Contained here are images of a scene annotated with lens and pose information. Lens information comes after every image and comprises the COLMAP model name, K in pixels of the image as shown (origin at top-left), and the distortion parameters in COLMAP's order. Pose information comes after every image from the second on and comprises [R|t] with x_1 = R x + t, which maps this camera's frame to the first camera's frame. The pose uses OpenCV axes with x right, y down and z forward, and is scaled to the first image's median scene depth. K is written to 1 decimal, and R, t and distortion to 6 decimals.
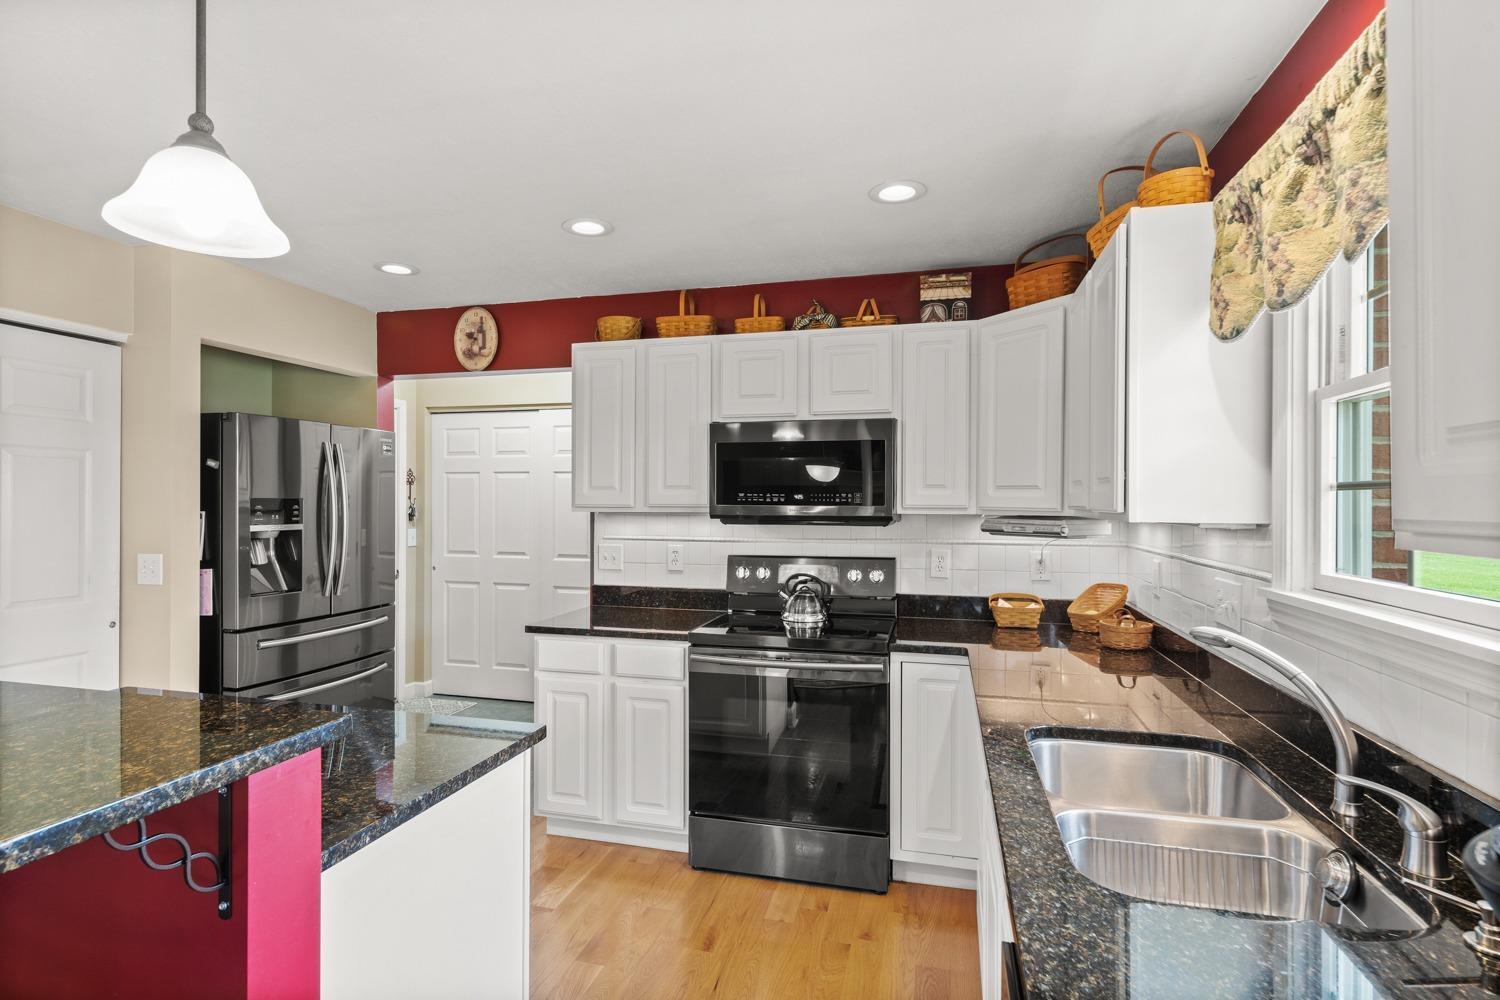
lens RADIAL K [[731.7, 0, 750.0], [0, 731.7, 500.0], [0, 0, 1]] dist [-0.062651, -0.000014]
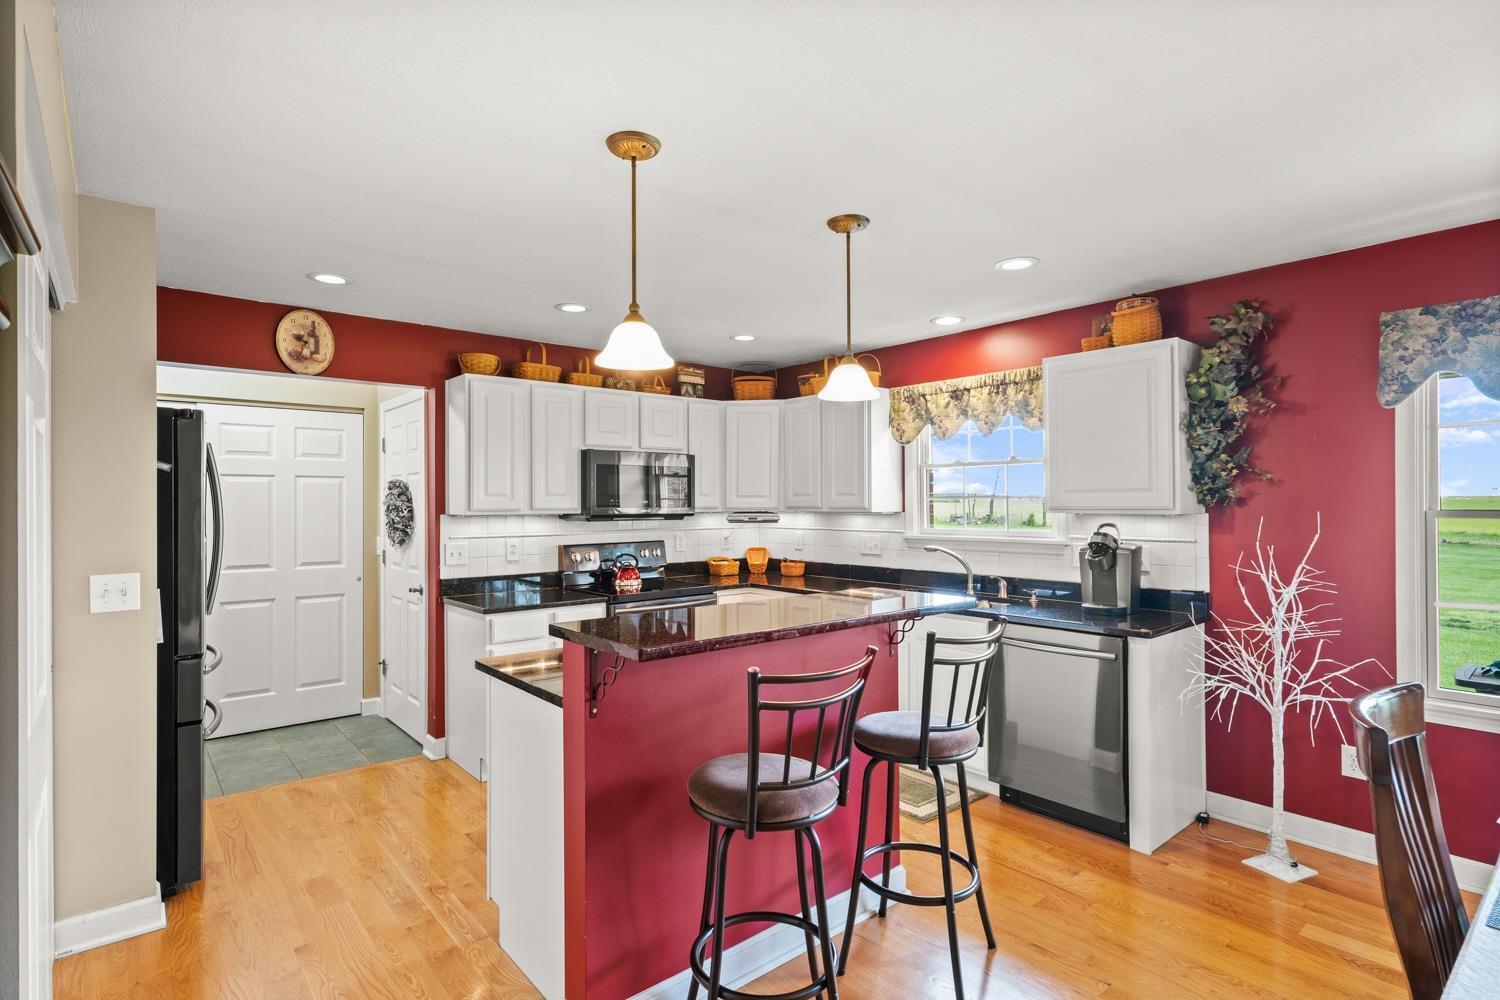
lens RADIAL K [[731.7, 0, 750.0], [0, 731.7, 500.0], [0, 0, 1]] dist [-0.062651, -0.000014]
pose [[0.562882, 0.000127, 0.826537, -1.010954], [0.006763, 0.999966, -0.004759, 0.000358], [-0.826510, 0.008269, 0.562862, -0.050172]]
